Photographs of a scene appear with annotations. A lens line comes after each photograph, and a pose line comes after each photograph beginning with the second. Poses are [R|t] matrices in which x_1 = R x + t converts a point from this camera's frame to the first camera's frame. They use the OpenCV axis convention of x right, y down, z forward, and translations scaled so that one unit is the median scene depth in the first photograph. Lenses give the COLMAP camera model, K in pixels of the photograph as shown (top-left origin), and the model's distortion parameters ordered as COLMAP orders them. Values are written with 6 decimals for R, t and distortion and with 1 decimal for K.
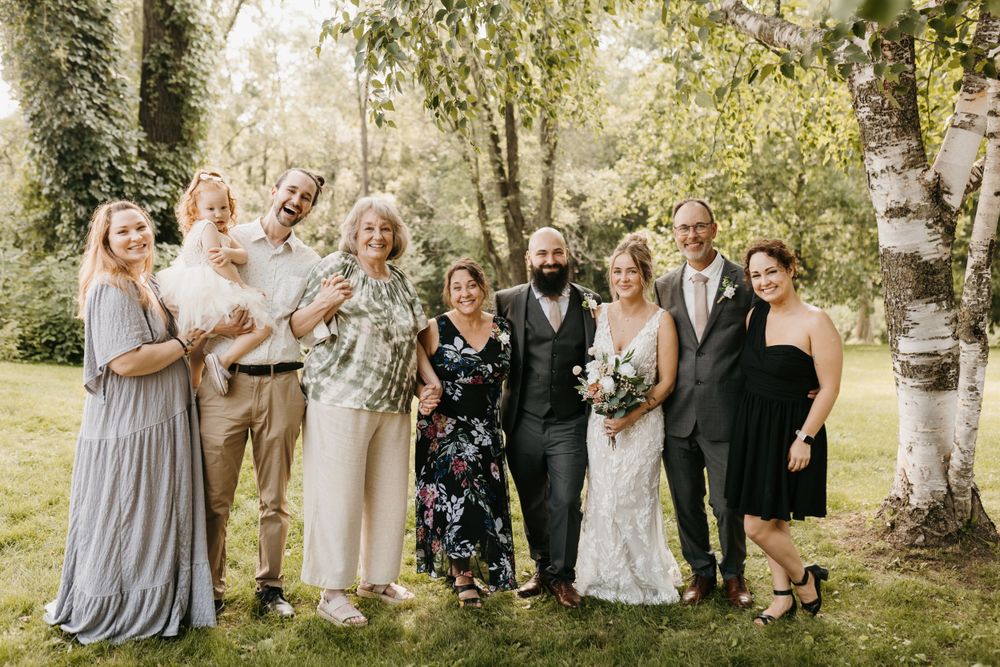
lens RADIAL K [[944.3, 0, 503.7], [0, 944.3, 329.7], [0, 0, 1]] dist [0.000066, 0.000000]
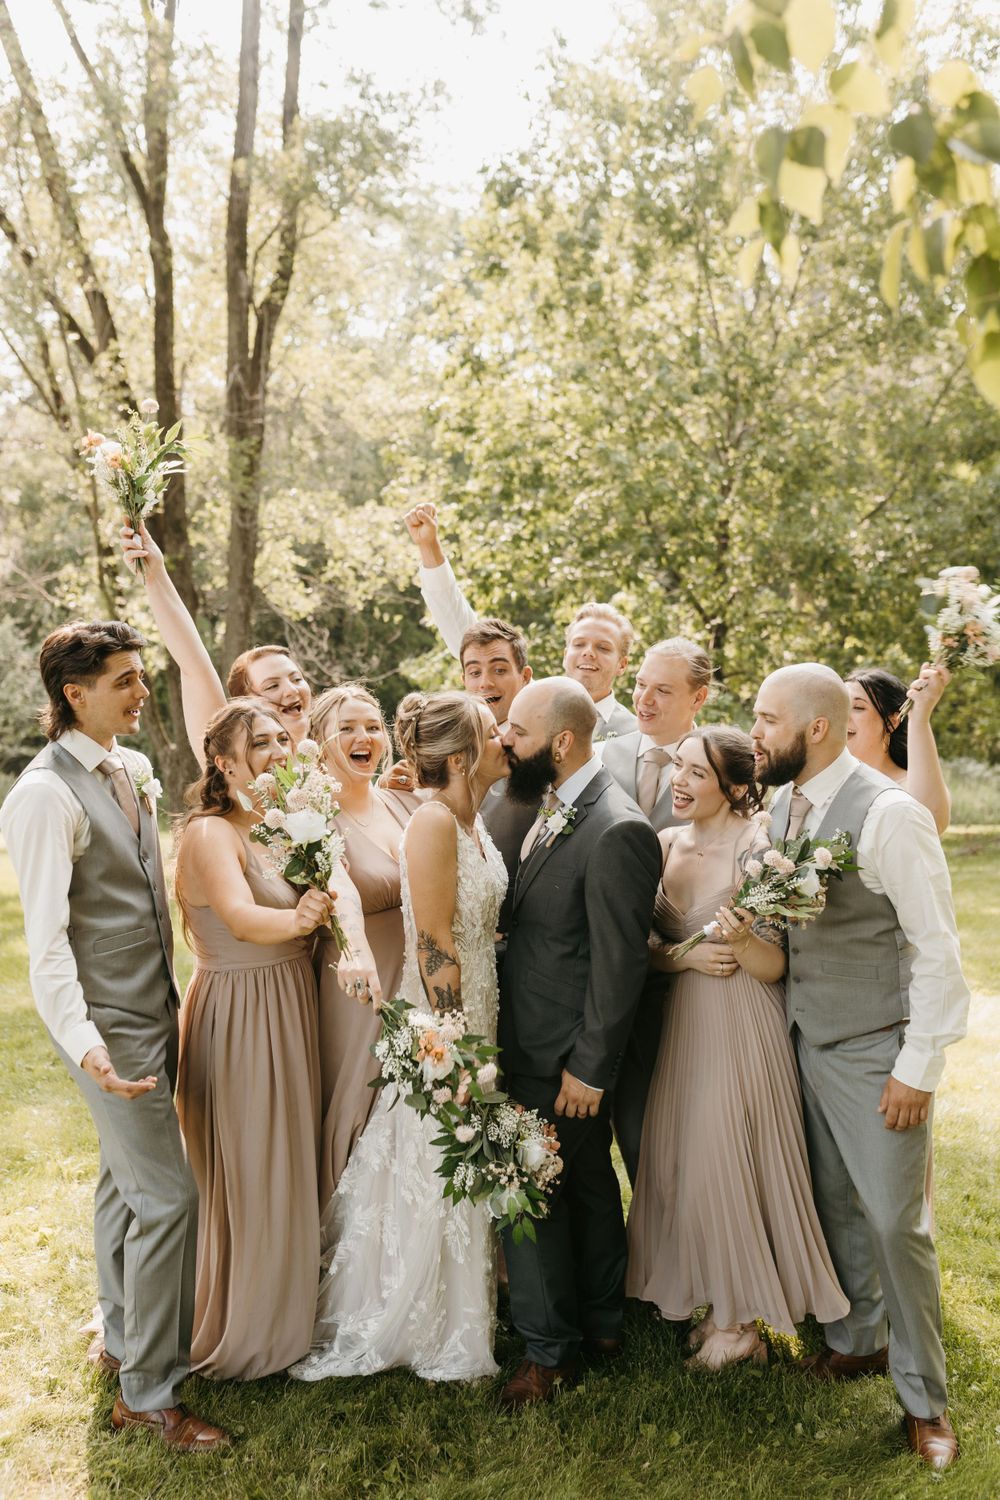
lens RADIAL K [[1416.5, 0, 504.1], [0, 1416.5, 763.2], [0, 0, 1]] dist [0.000066, 0.000000]
pose [[0.981915, -0.004848, 0.189260, 0.037899], [0.007426, 0.999889, -0.012915, -0.018506], [-0.189177, 0.014087, 0.981842, 0.244521]]
